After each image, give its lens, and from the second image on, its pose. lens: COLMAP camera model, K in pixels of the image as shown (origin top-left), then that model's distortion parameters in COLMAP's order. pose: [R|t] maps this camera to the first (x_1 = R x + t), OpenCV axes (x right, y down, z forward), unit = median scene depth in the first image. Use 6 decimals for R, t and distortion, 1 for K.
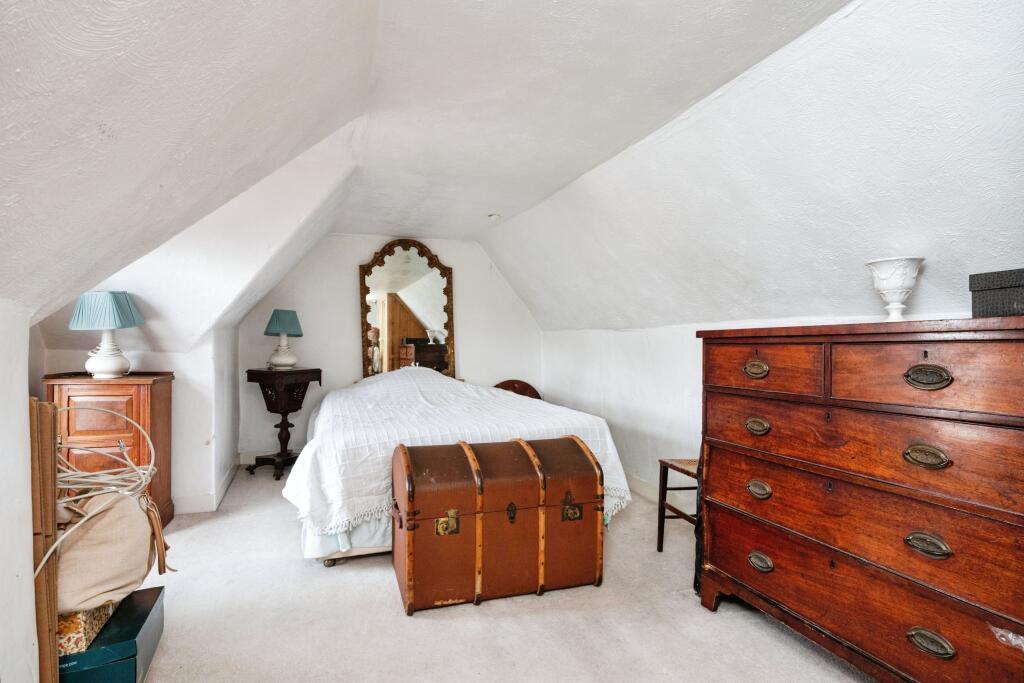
lens RADIAL K [[461.2, 0, 512.0], [0, 461.2, 341.5], [0, 0, 1]] dist [-0.061938, -0.000036]
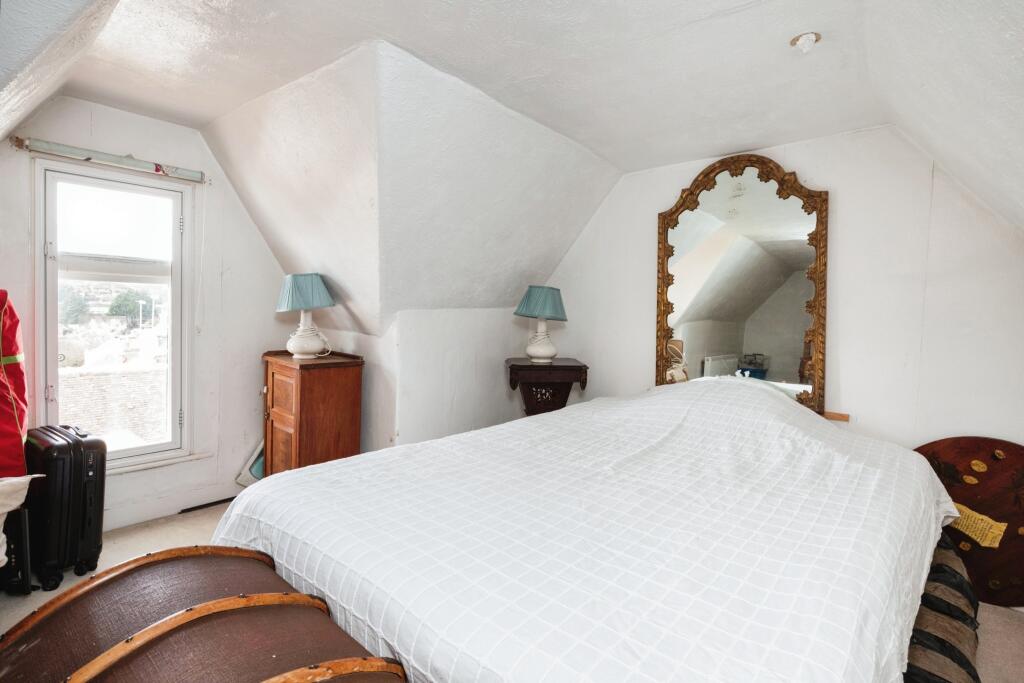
lens RADIAL K [[490.0, 0, 511.5], [0, 490.0, 316.4], [0, 0, 1]] dist [0.001170, 0.000048]
pose [[0.504704, 0.022041, -0.863011, 0.167113], [-0.023446, 0.999655, 0.011819, -0.022046], [0.862974, 0.014269, 0.505047, 0.450539]]
